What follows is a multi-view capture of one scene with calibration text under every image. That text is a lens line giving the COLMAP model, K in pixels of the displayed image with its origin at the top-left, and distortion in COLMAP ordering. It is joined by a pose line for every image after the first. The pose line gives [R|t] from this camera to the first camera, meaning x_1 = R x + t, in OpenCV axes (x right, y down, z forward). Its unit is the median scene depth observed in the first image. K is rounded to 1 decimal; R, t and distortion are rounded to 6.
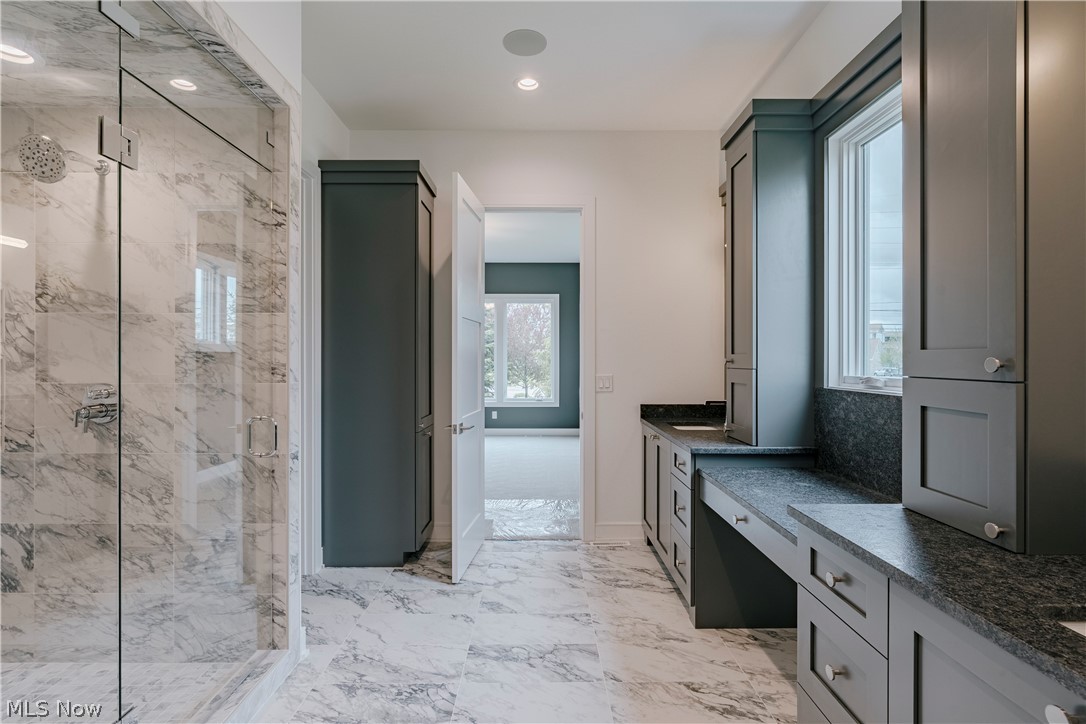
lens RADIAL K [[534.9, 0, 539.0], [0, 534.9, 361.5], [0, 0, 1]] dist [-0.000638, 0.000926]
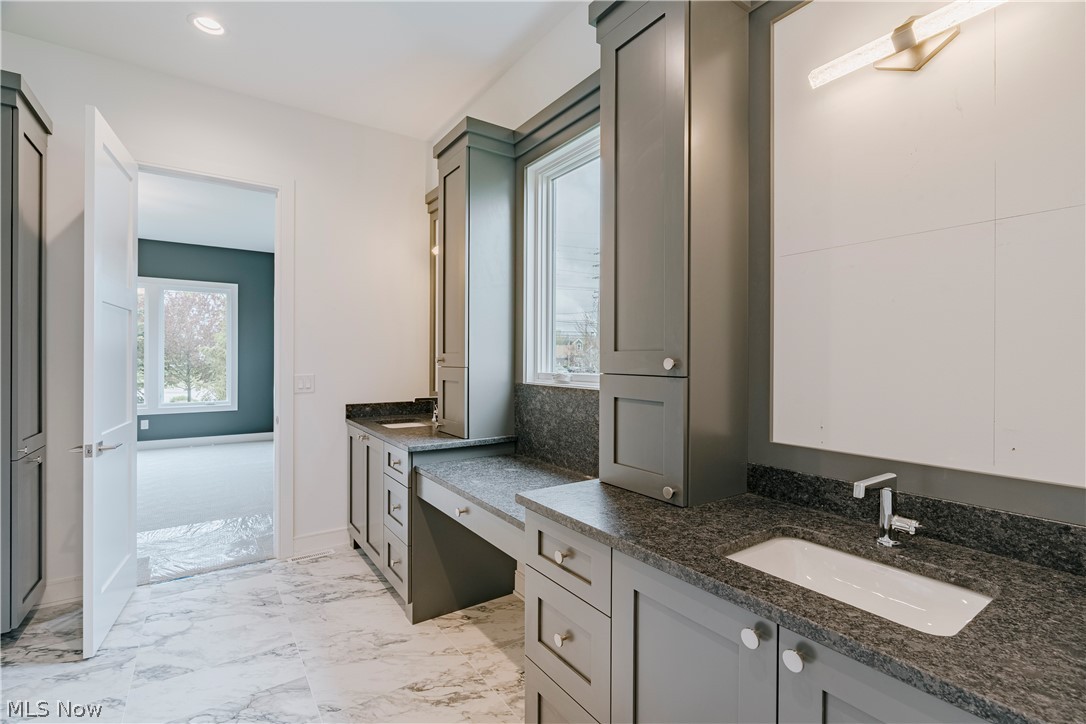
lens RADIAL K [[498.4, 0, 553.2], [0, 498.4, 360.0], [0, 0, 1]] dist [-0.009089, 0.004382]
pose [[0.819202, 0.001790, 0.573502, -0.029514], [-0.001927, 0.999998, -0.000368, -0.000859], [-0.573501, -0.000804, 0.819204, 0.079701]]
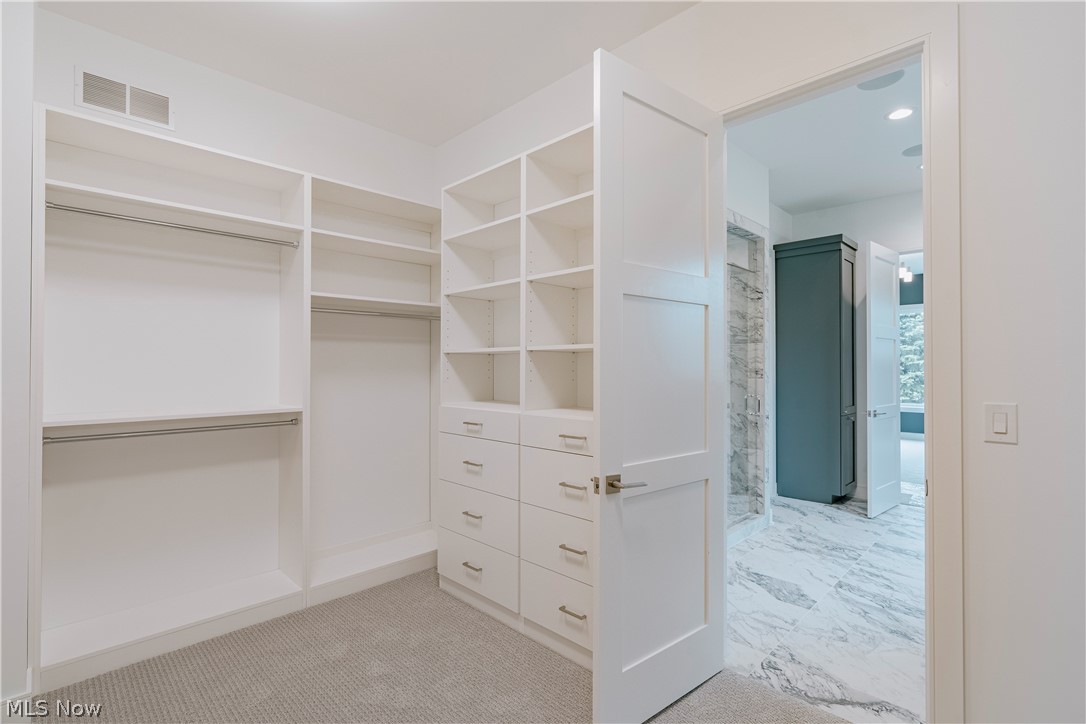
lens RADIAL K [[498.4, 0, 553.2], [0, 498.4, 360.0], [0, 0, 1]] dist [-0.009089, 0.004382]
pose [[0.716678, -0.007530, -0.697364, 0.215164], [-0.001734, 0.999919, -0.012580, -0.003947], [0.697403, 0.010225, 0.716607, -0.731783]]
